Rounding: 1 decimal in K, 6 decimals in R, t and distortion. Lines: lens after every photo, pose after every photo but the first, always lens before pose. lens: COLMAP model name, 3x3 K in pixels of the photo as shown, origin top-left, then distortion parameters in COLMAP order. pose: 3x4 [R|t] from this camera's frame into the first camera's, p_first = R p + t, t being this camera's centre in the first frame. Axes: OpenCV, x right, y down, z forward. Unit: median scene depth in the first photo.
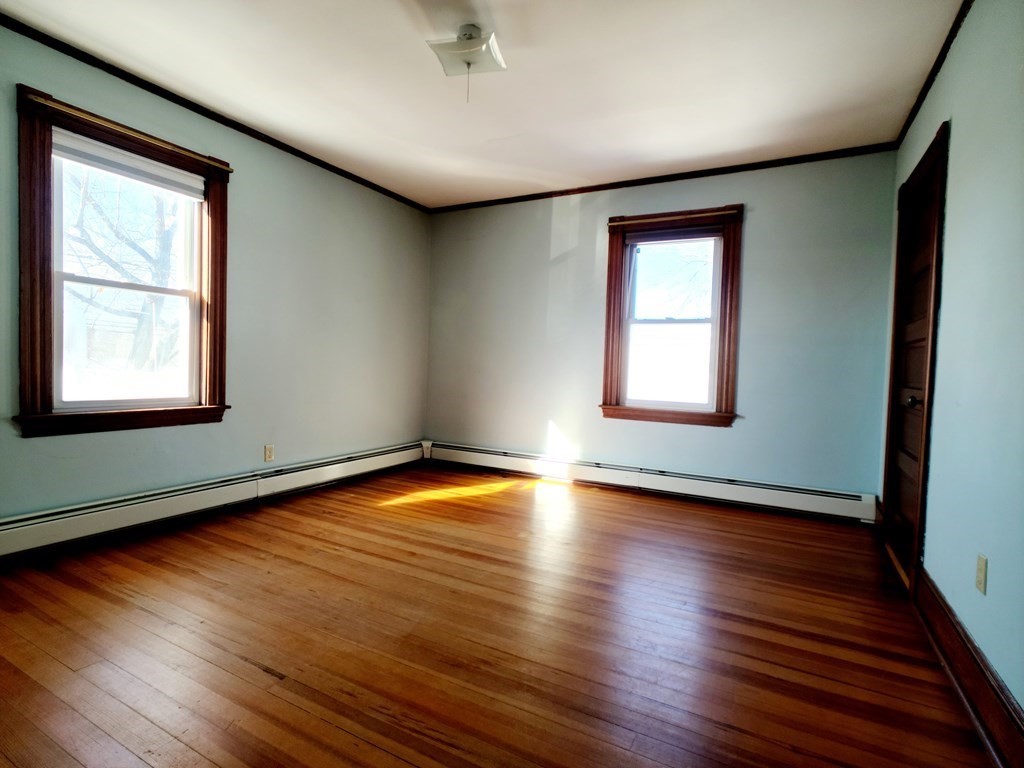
lens RADIAL K [[522.4, 0, 509.6], [0, 522.4, 385.0], [0, 0, 1]] dist [-0.004641, 0.005029]
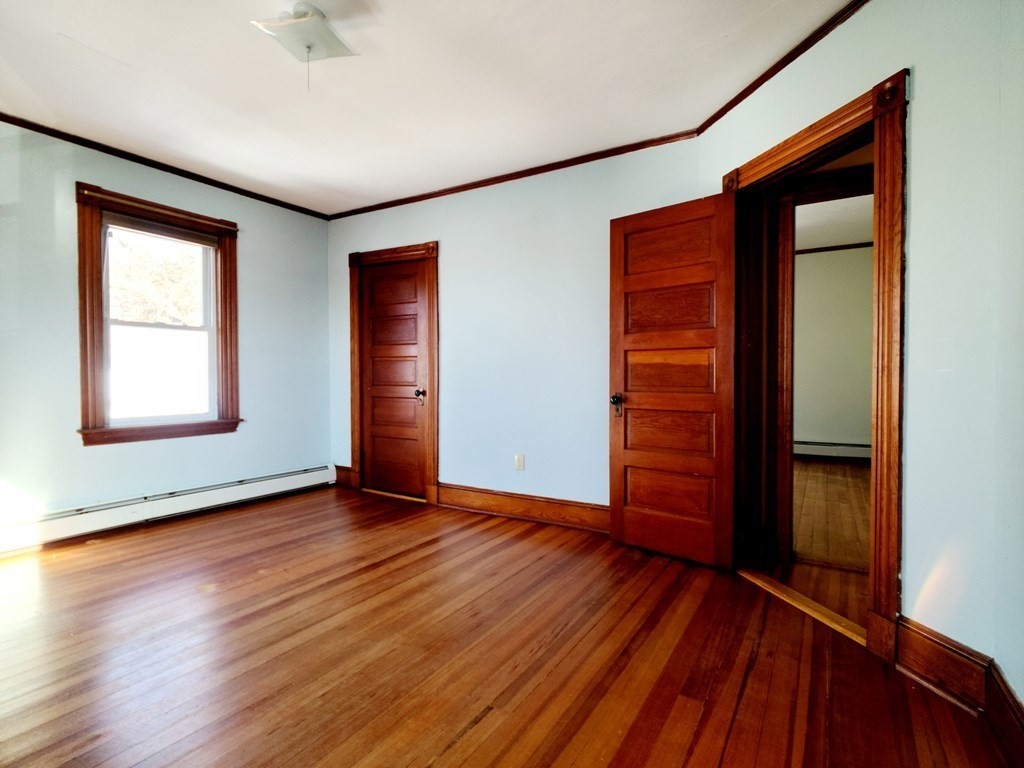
lens RADIAL K [[522.4, 0, 511.9], [0, 522.4, 381.7], [0, 0, 1]] dist [-0.004641, 0.005029]
pose [[0.048881, -0.039602, 0.998019, -0.578052], [0.044649, 0.998301, 0.037427, -0.033463], [-0.997806, 0.042731, 0.050566, 0.371211]]
